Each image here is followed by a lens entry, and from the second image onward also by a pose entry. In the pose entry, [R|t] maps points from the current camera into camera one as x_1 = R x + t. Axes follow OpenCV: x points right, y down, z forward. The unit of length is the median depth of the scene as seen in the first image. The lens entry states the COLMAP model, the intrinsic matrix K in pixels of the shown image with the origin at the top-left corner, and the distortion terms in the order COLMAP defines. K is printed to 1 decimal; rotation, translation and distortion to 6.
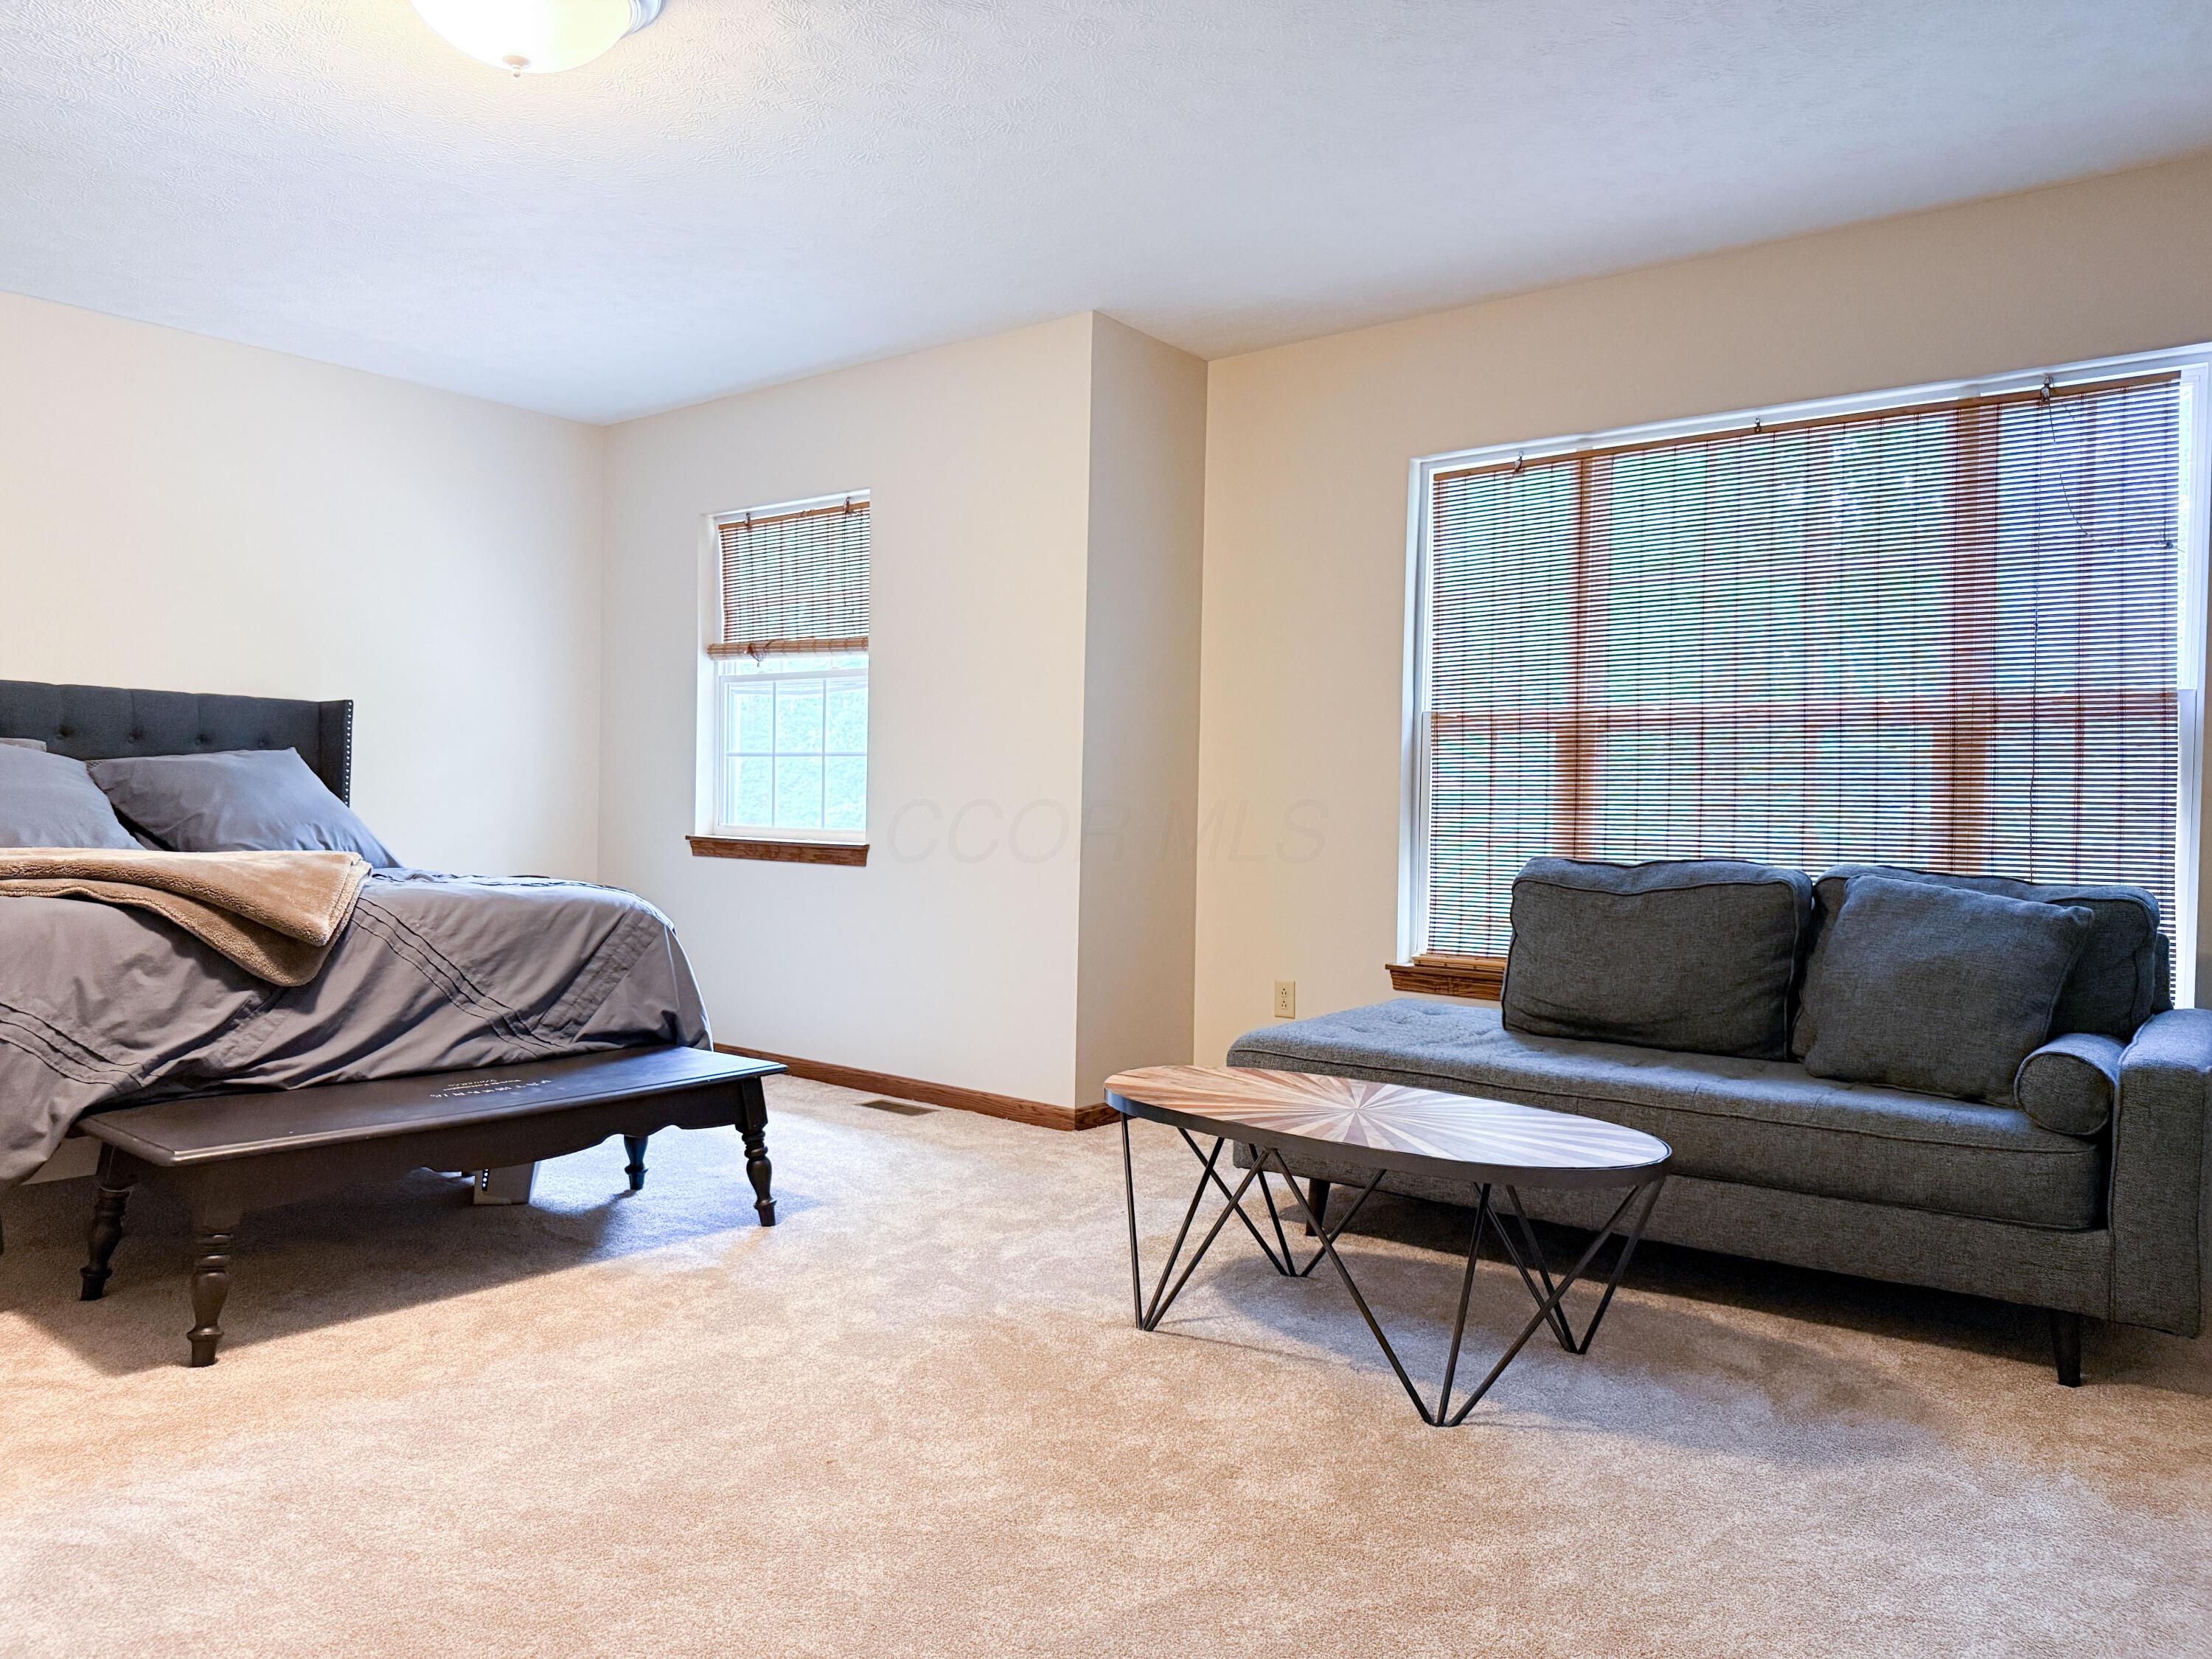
lens RADIAL K [[1545.8, 0, 1103.6], [0, 1545.8, 826.7], [0, 0, 1]] dist [0.036407, -0.024807]
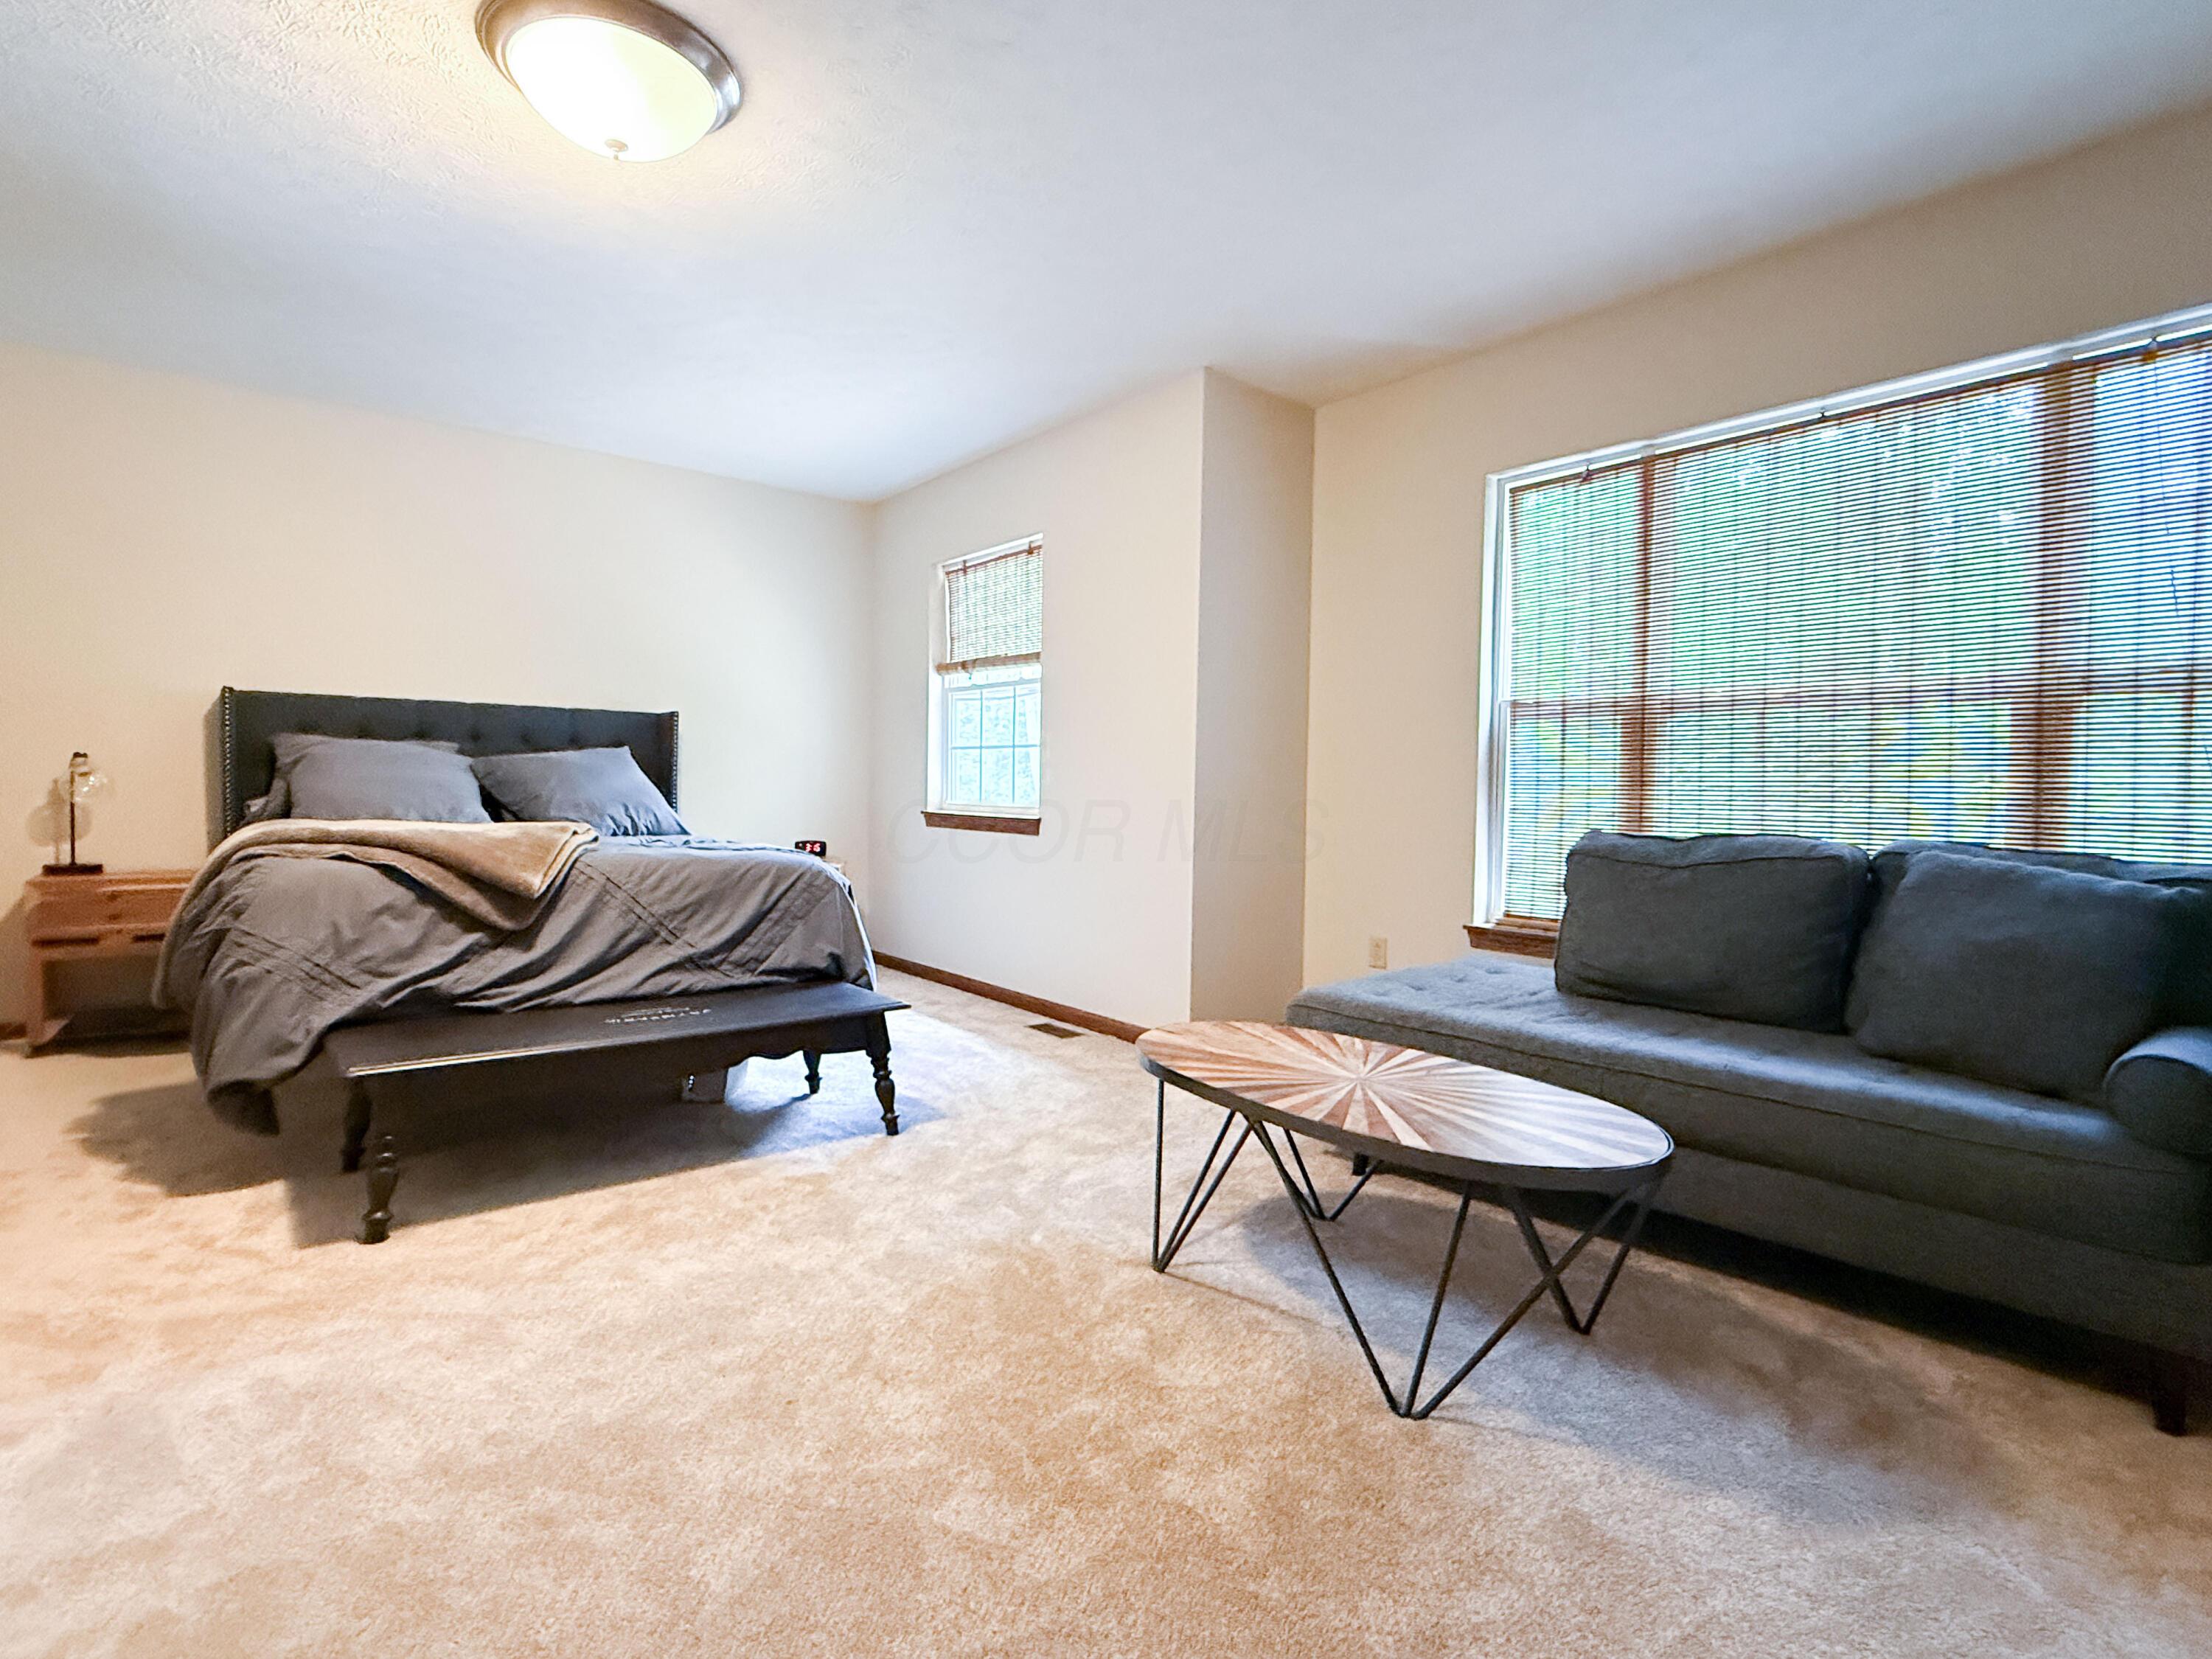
lens RADIAL K [[1096.3, 0, 1107.2], [0, 1096.3, 825.5], [0, 0, 1]] dist [0.002085, 0.004912]
pose [[0.978333, 0.002469, -0.207025, 0.134798], [0.001315, 0.999835, 0.018136, 0.002277], [0.207035, -0.018015, 0.978168, 0.230275]]
